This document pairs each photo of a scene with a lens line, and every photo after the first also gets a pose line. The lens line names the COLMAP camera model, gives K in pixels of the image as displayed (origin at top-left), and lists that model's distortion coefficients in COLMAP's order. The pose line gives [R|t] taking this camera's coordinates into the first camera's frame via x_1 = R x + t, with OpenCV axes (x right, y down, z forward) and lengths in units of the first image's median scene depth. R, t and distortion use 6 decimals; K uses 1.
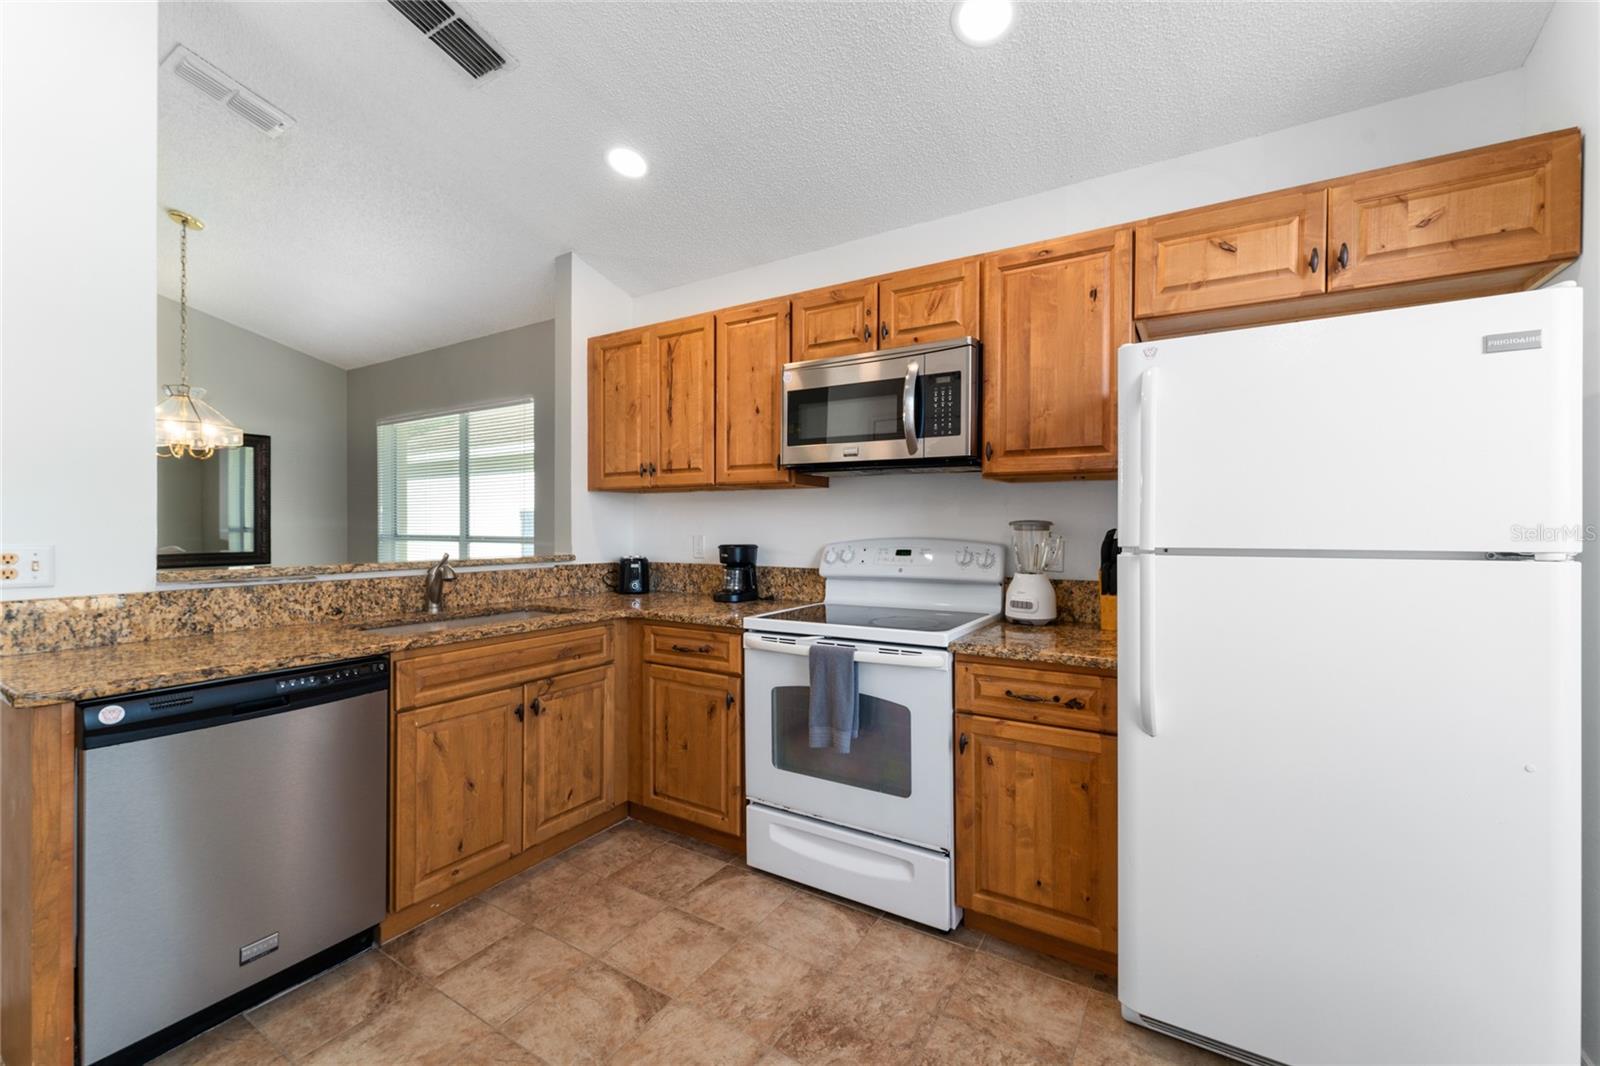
lens RADIAL K [[641.9, 0, 808.8], [0, 641.9, 534.1], [0, 0, 1]] dist [-0.006843, -0.000492]
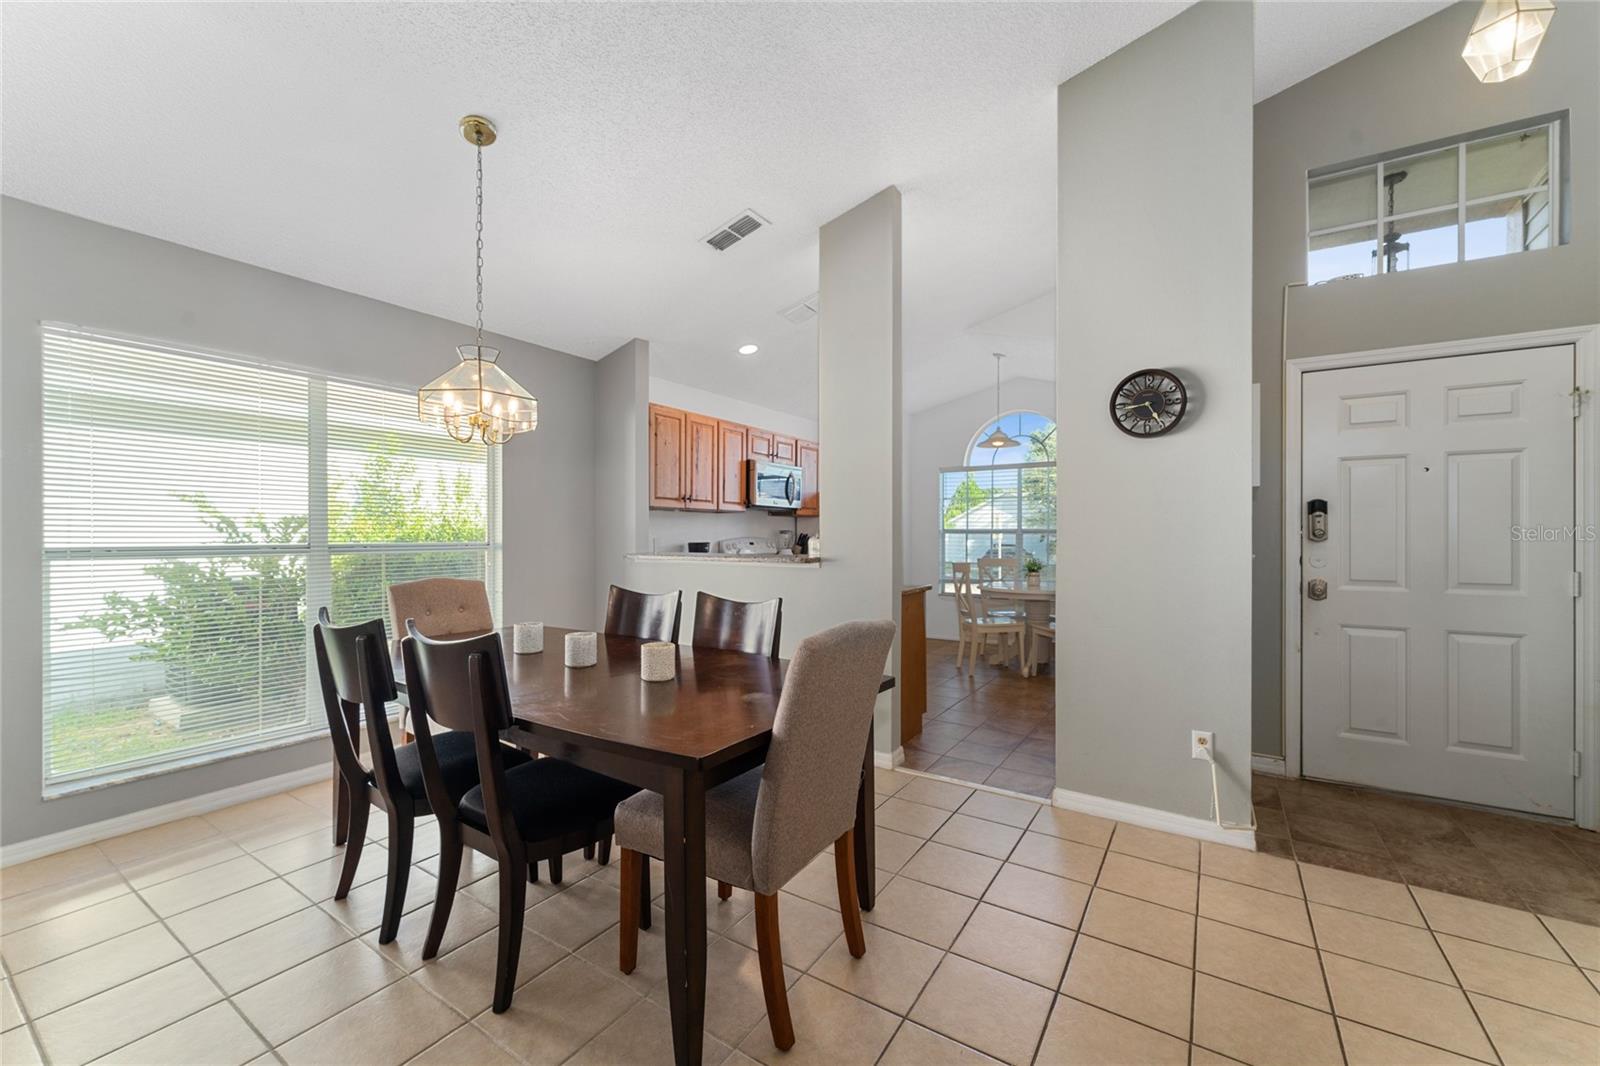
lens RADIAL K [[641.9, 0, 800.9], [0, 641.9, 530.0], [0, 0, 1]] dist [-0.006843, -0.000492]
pose [[0.025509, -0.002563, 0.999671, -2.137172], [0.001941, 0.999995, 0.002514, -0.024953], [-0.999673, 0.001876, 0.025514, 0.739558]]
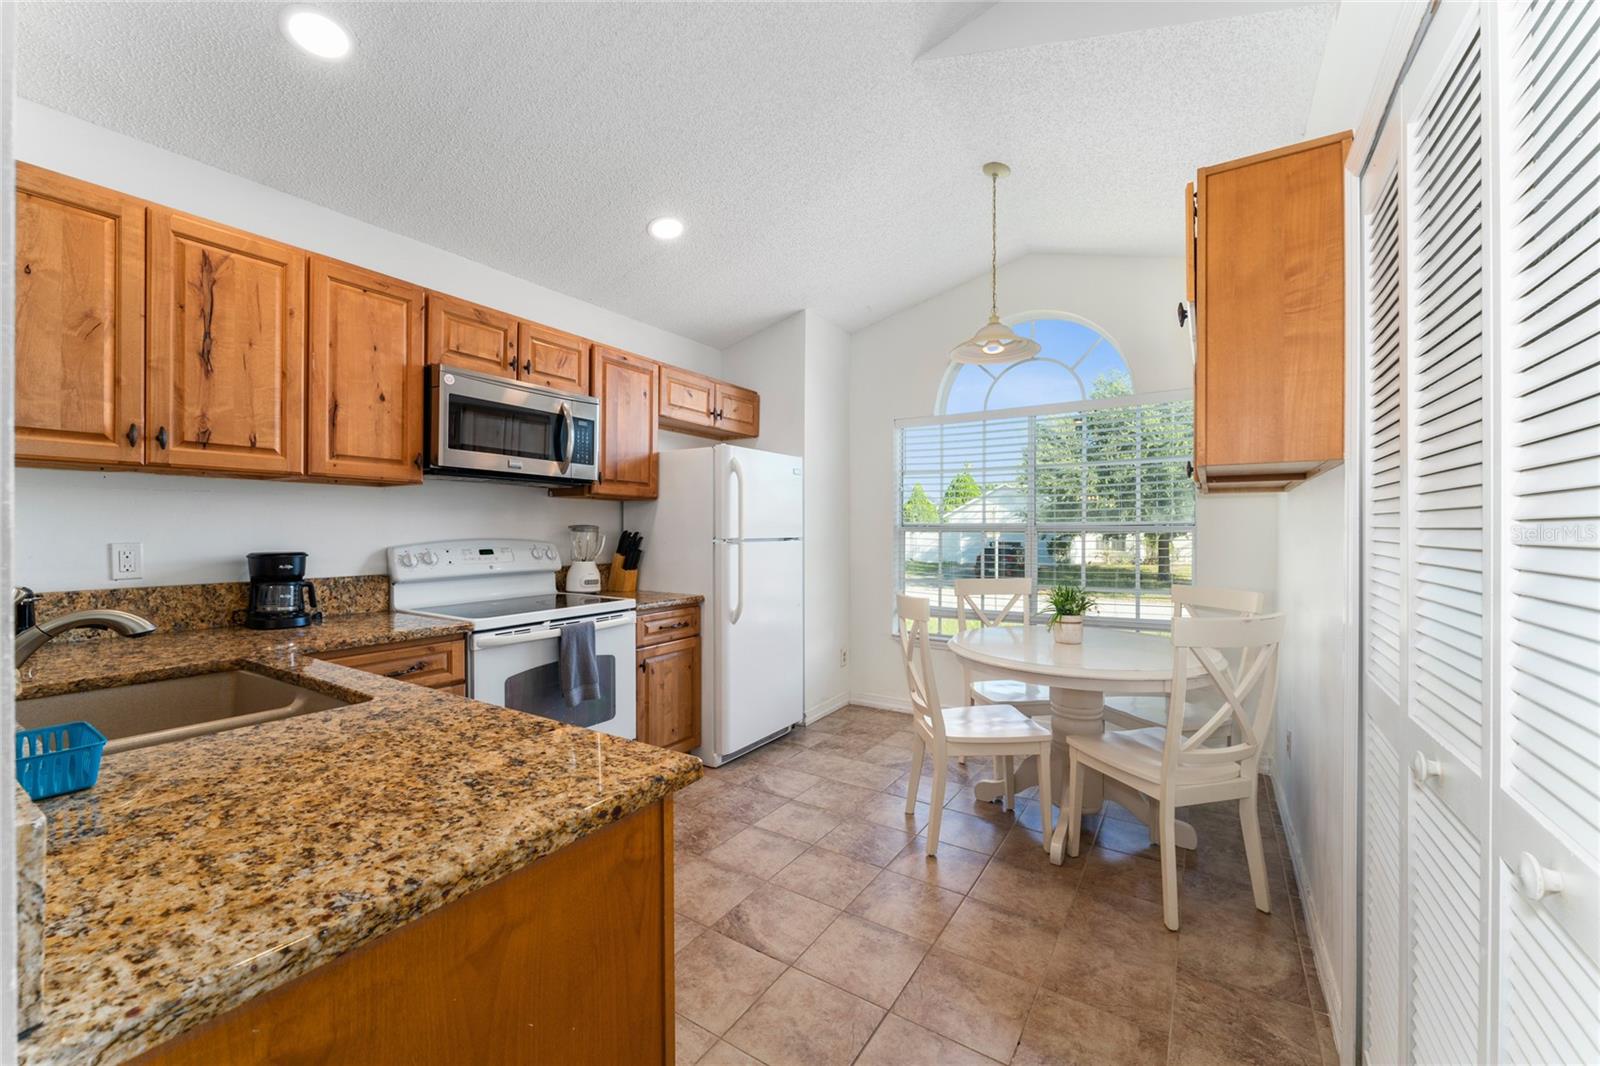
lens RADIAL K [[641.9, 0, 802.8], [0, 641.9, 532.8], [0, 0, 1]] dist [-0.006843, -0.000492]
pose [[0.018361, -0.009714, 0.999784, -0.952781], [0.002724, 0.999950, 0.009665, -0.013863], [-0.999828, 0.002546, 0.018387, 0.406150]]
